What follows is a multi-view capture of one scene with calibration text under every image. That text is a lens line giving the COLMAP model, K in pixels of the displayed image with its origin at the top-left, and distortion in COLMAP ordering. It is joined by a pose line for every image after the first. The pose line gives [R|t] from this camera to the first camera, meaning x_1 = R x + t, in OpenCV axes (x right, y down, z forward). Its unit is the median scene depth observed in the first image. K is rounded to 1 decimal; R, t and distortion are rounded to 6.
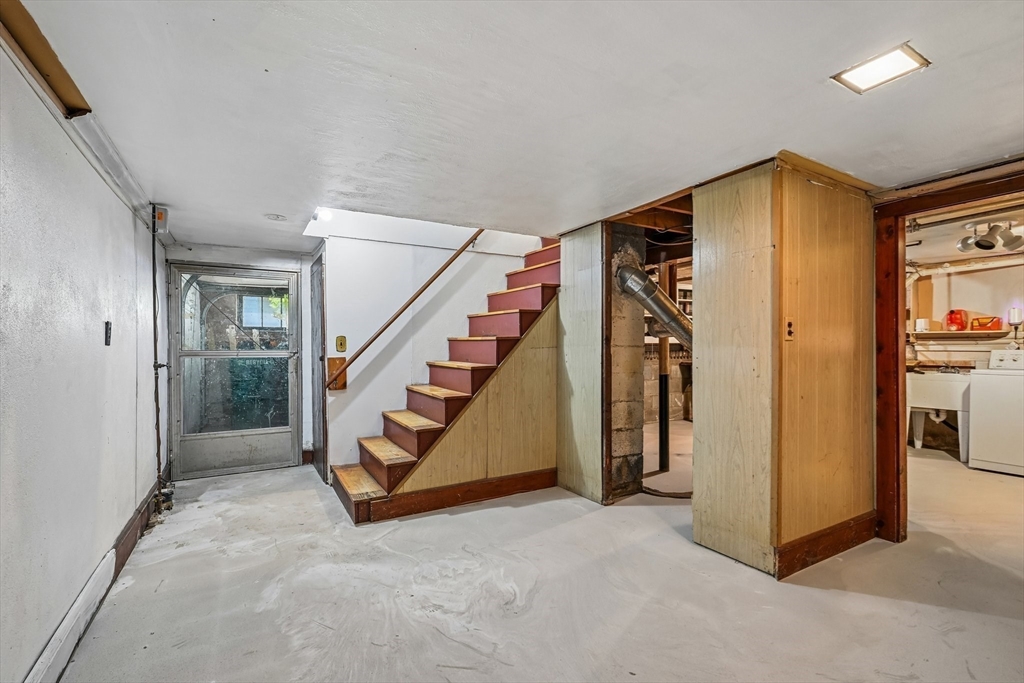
lens RADIAL K [[459.2, 0, 512.6], [0, 459.2, 351.6], [0, 0, 1]] dist [-0.001099, -0.001655]
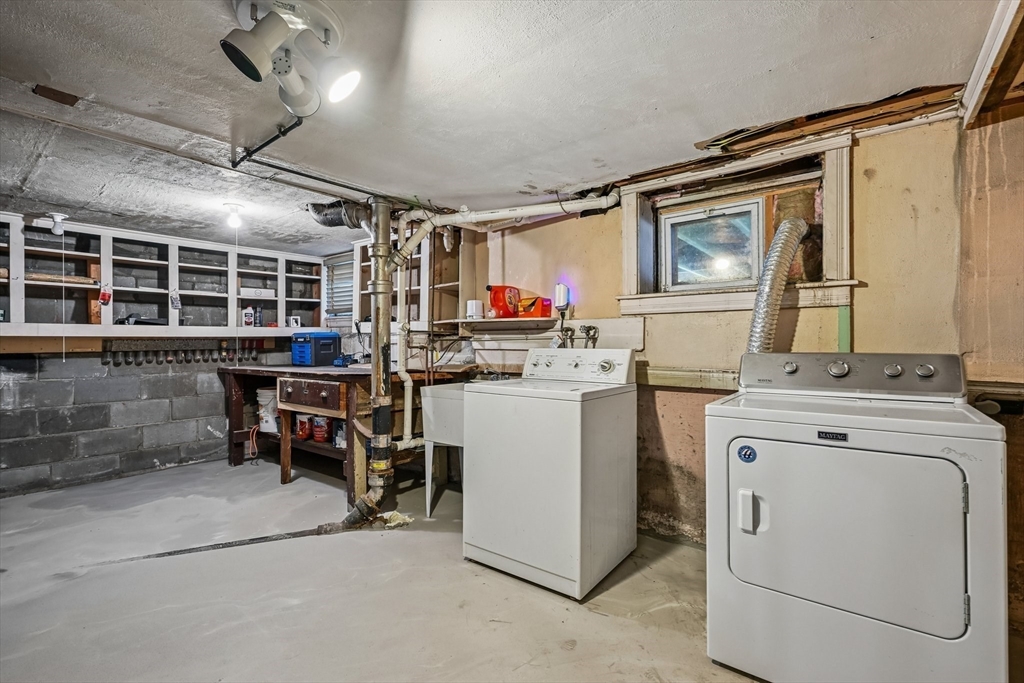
lens RADIAL K [[459.2, 0, 509.8], [0, 459.2, 342.0], [0, 0, 1]] dist [-0.001099, -0.001655]
pose [[0.936875, 0.002317, 0.349657, 0.699073], [0.003708, 0.999856, -0.016560, -0.001201], [-0.349645, 0.016811, 0.936731, 0.361825]]
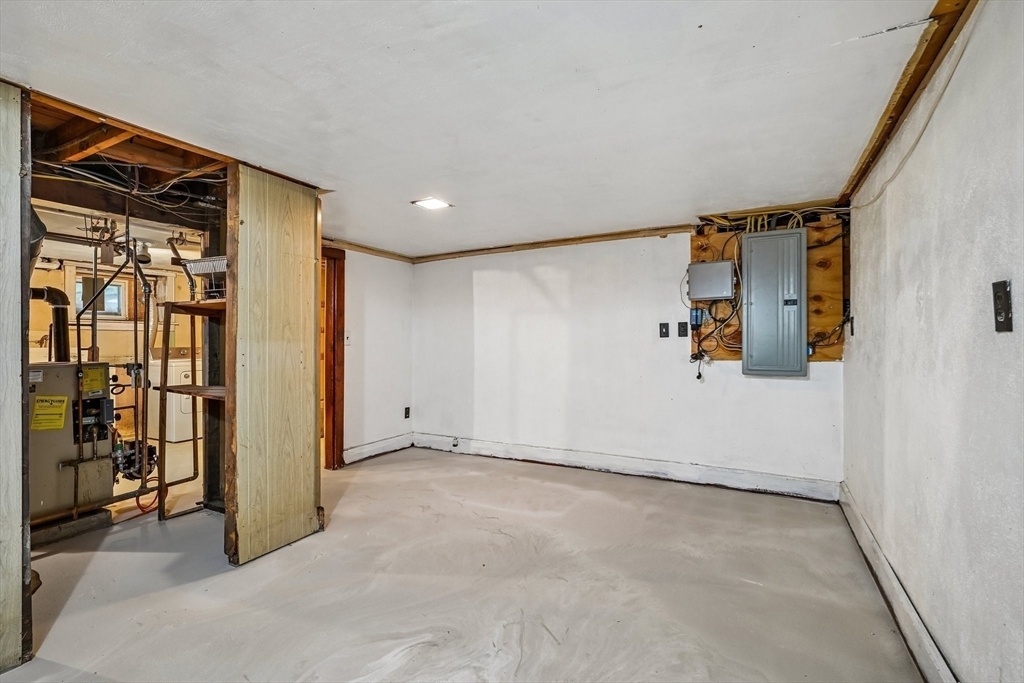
lens RADIAL K [[459.2, 0, 507.3], [0, 459.2, 337.9], [0, 0, 1]] dist [-0.001099, -0.001655]
pose [[-0.516092, 0.011898, 0.856451, -0.797049], [0.013304, 0.999894, -0.005874, -0.008333], [-0.856430, 0.008363, -0.516195, 1.295161]]
